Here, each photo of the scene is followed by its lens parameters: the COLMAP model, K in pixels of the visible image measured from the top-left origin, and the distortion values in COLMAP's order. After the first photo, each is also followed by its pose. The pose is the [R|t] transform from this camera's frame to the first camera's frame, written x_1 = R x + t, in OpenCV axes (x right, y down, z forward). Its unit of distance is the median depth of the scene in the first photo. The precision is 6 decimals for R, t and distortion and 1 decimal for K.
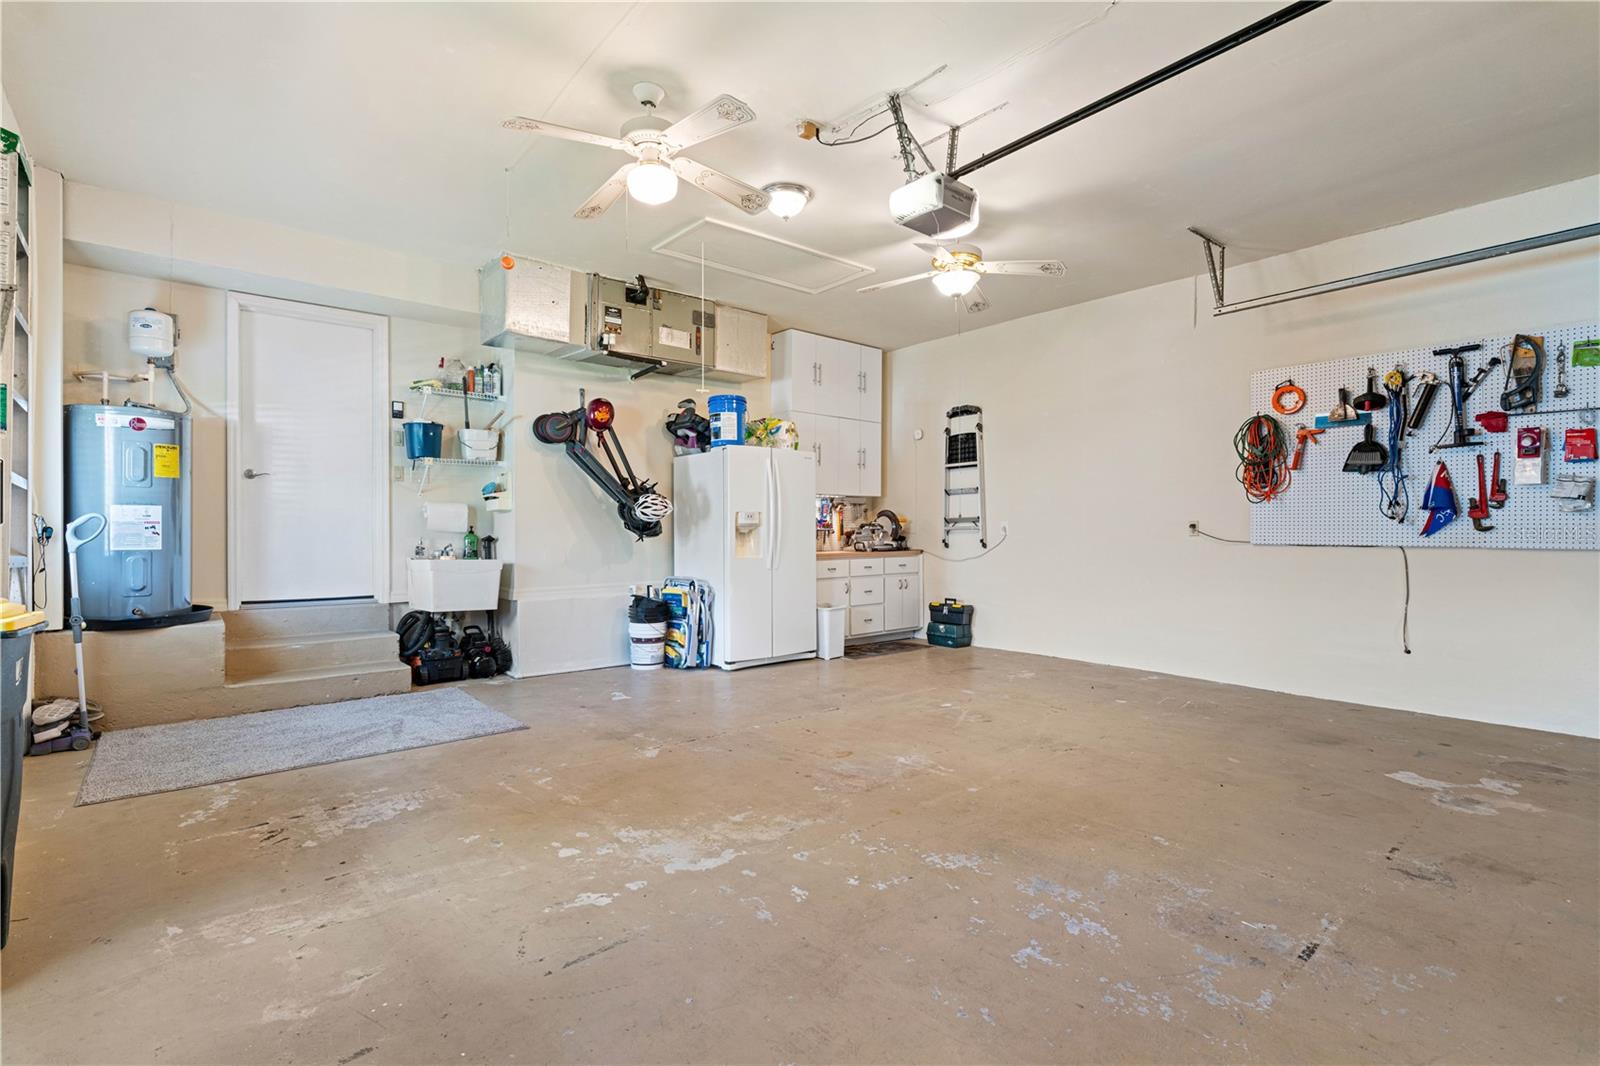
lens RADIAL K [[758.3, 0, 800.0], [0, 758.3, 533.0], [0, 0, 1]] dist [-0.003294, -0.000366]
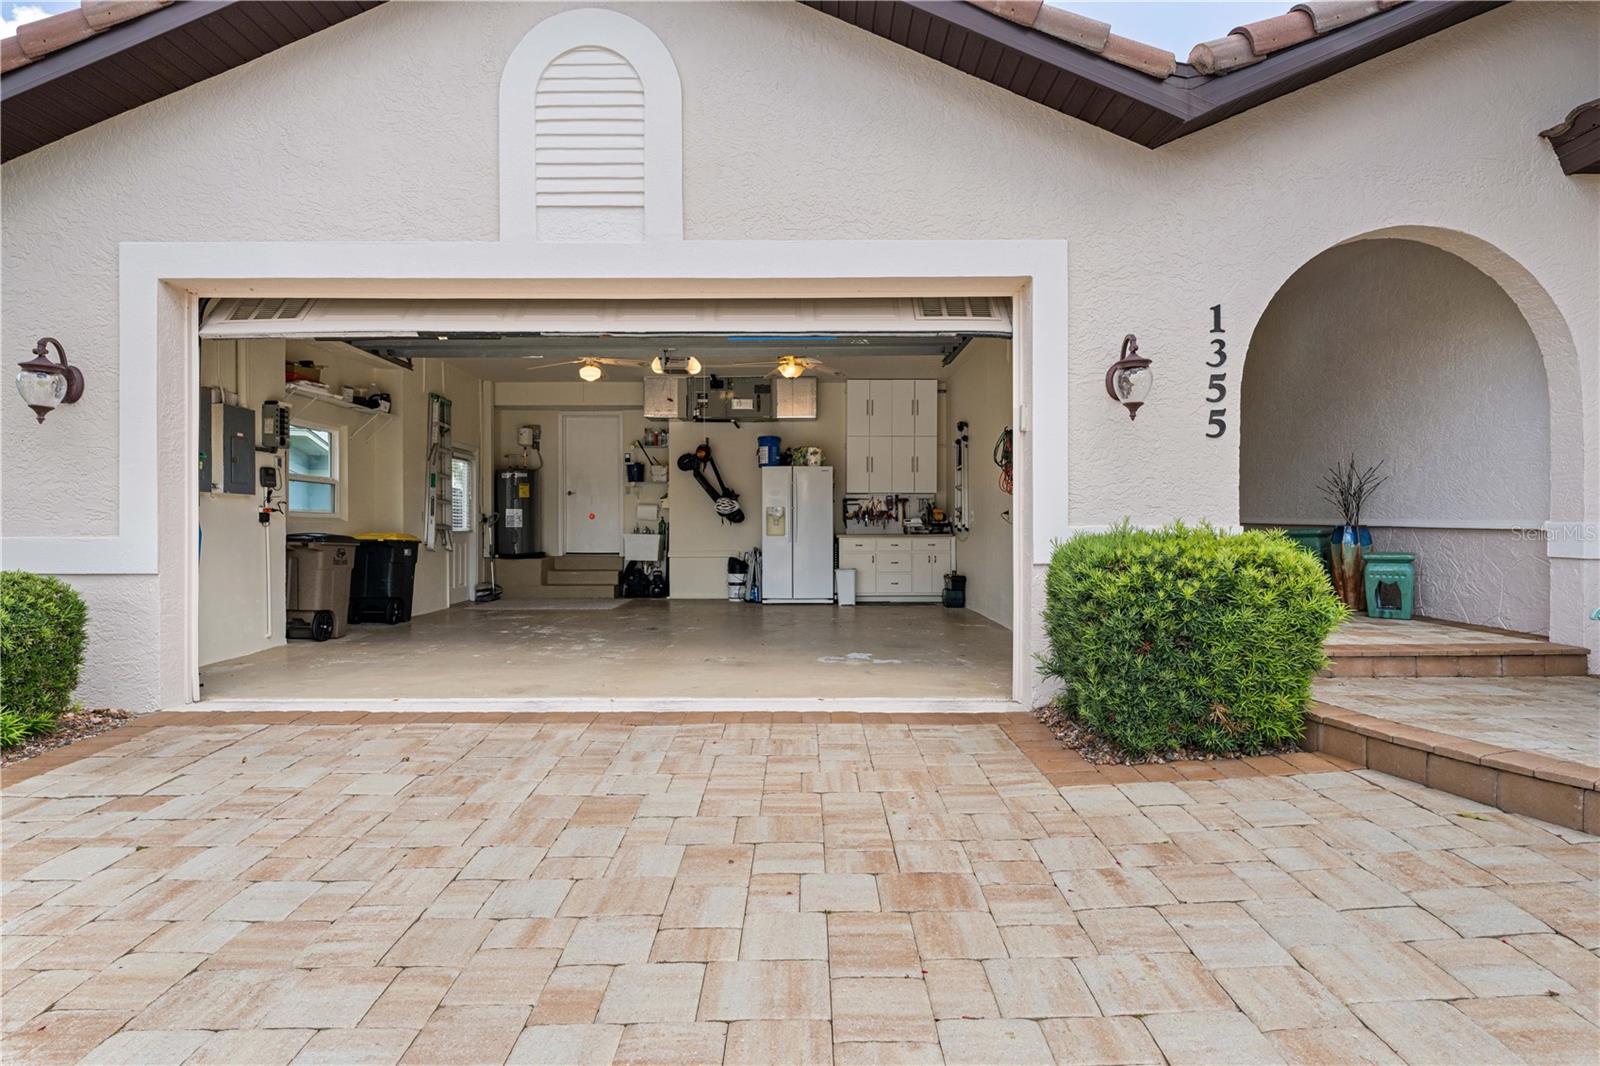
lens RADIAL K [[806.8, 0, 798.7], [0, 806.8, 518.3], [0, 0, 1]] dist [-0.000063, 0.000060]
pose [[0.763779, -0.006135, -0.645448, 1.103051], [-0.001211, 0.999939, -0.010937, 0.015766], [0.645476, 0.009135, 0.763726, -0.287382]]
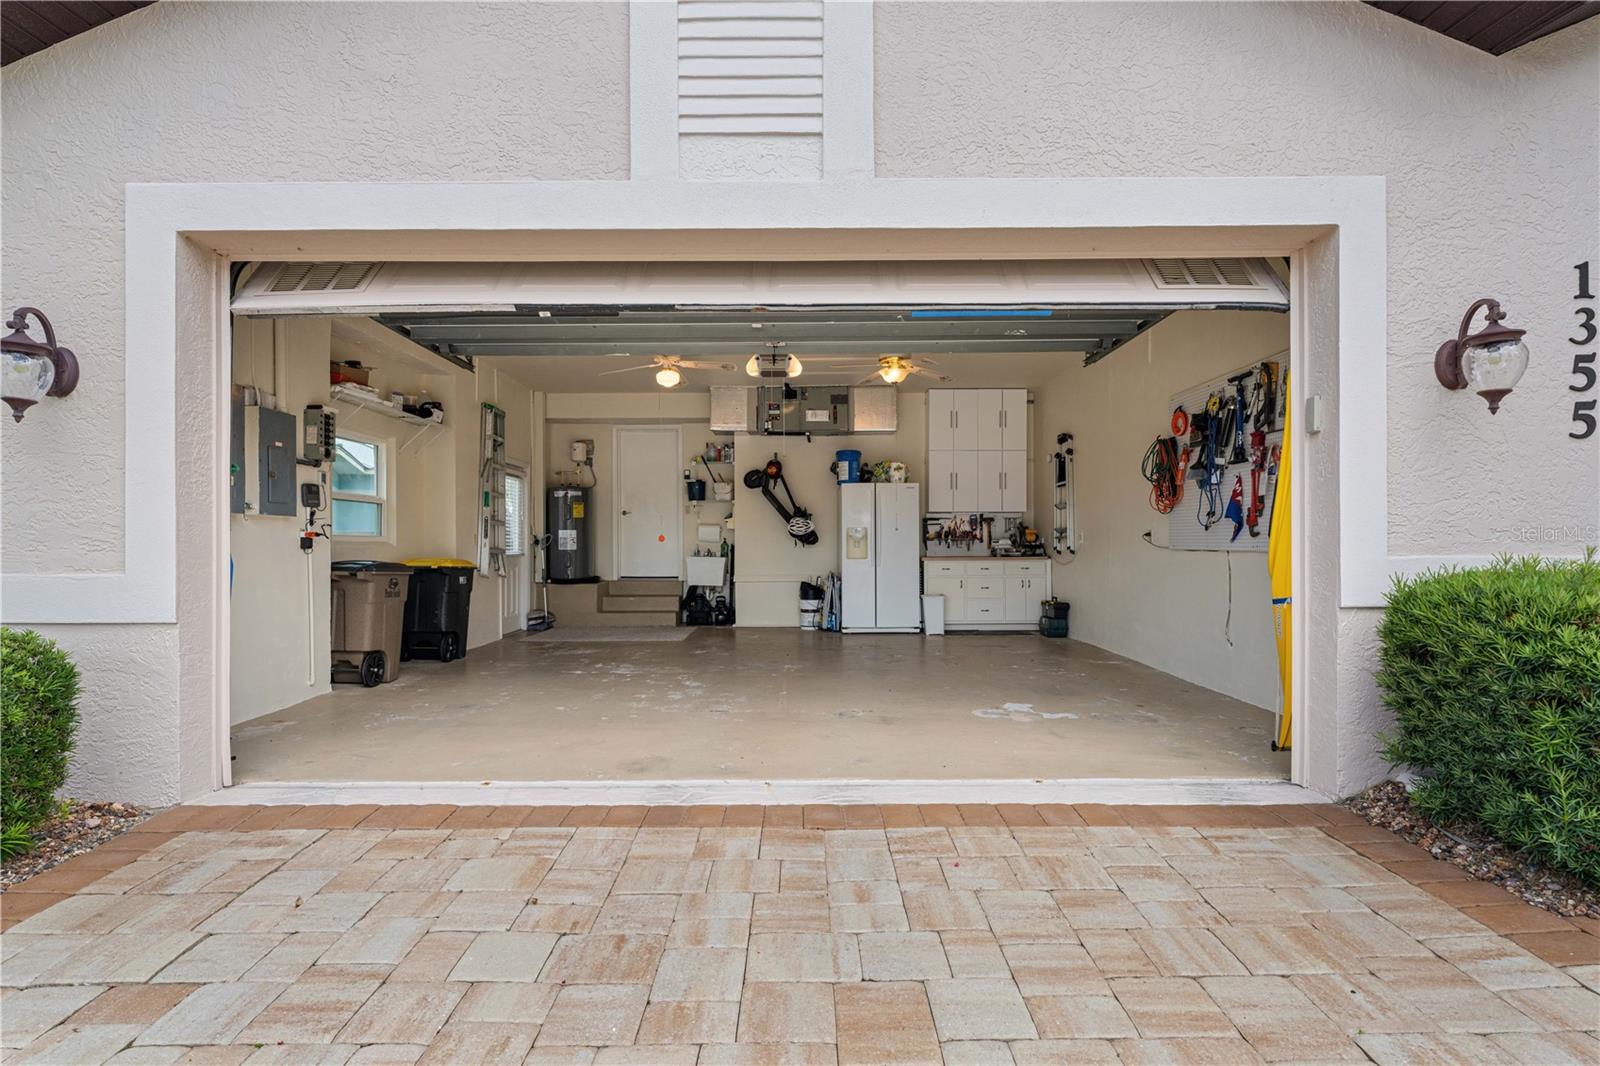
lens RADIAL K [[773.2, 0, 800.0], [0, 773.2, 533.0], [0, 0, 1]] dist [-0.000844, 0.000356]
pose [[0.763511, -0.010261, -0.645714, 0.839468], [0.001223, 0.999895, -0.014443, 0.005061], [0.645794, 0.010237, 0.763443, -0.228884]]
